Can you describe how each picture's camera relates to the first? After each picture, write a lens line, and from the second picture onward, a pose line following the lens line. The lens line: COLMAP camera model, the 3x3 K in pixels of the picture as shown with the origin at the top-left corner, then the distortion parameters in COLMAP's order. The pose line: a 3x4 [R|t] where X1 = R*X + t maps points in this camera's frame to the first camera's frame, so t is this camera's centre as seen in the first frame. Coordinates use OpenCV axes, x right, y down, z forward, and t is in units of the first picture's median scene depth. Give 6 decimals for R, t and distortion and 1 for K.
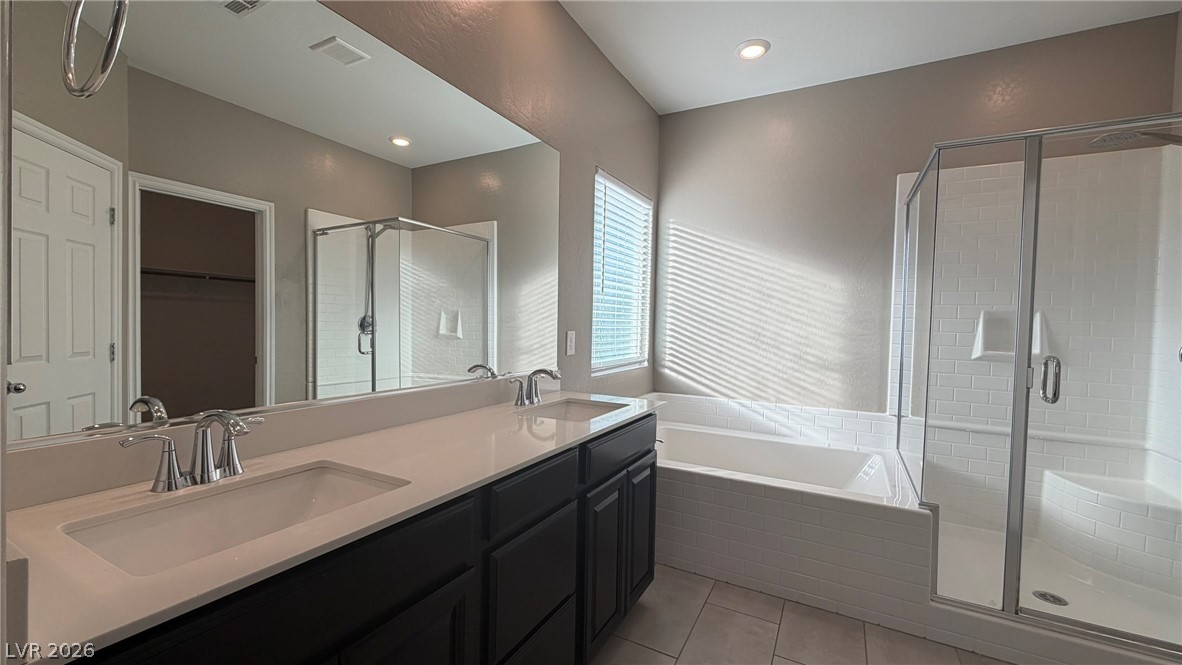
lens RADIAL K [[469.5, 0, 591.9], [0, 469.5, 332.3], [0, 0, 1]] dist [0.001469, 0.000204]
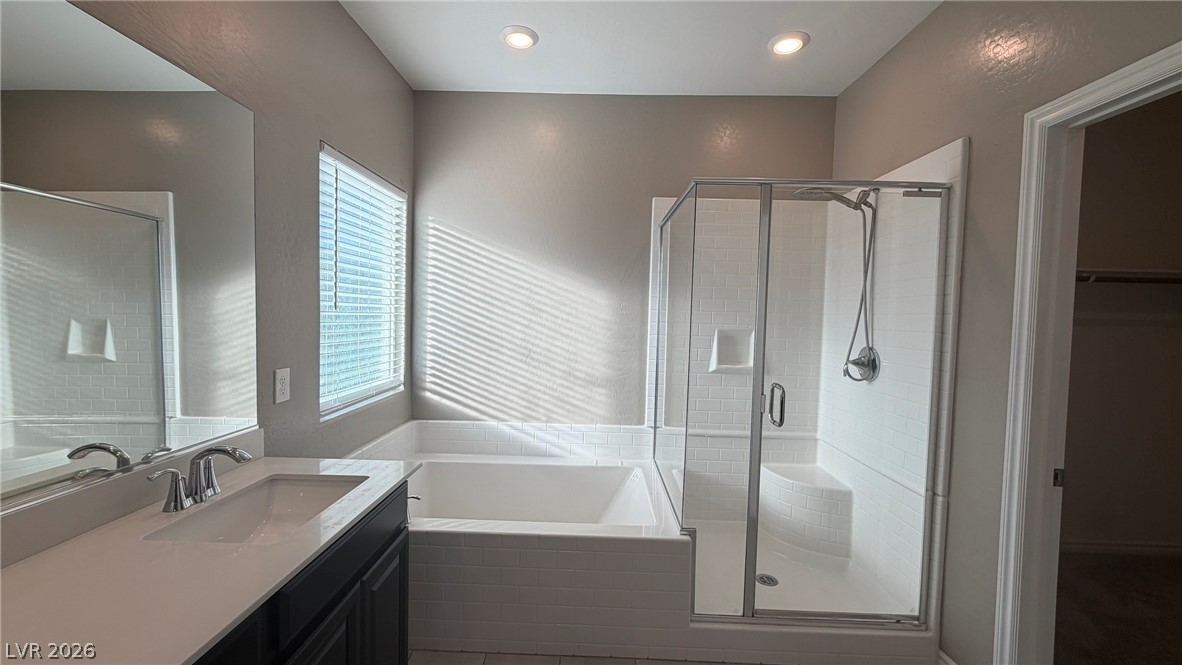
lens RADIAL K [[469.5, 0, 587.8], [0, 469.5, 338.0], [0, 0, 1]] dist [0.001469, 0.000204]
pose [[0.890399, -0.020469, 0.454720, 0.036654], [0.004401, 0.999329, 0.036367, -0.059510], [-0.455159, -0.030380, 0.889892, 0.121459]]
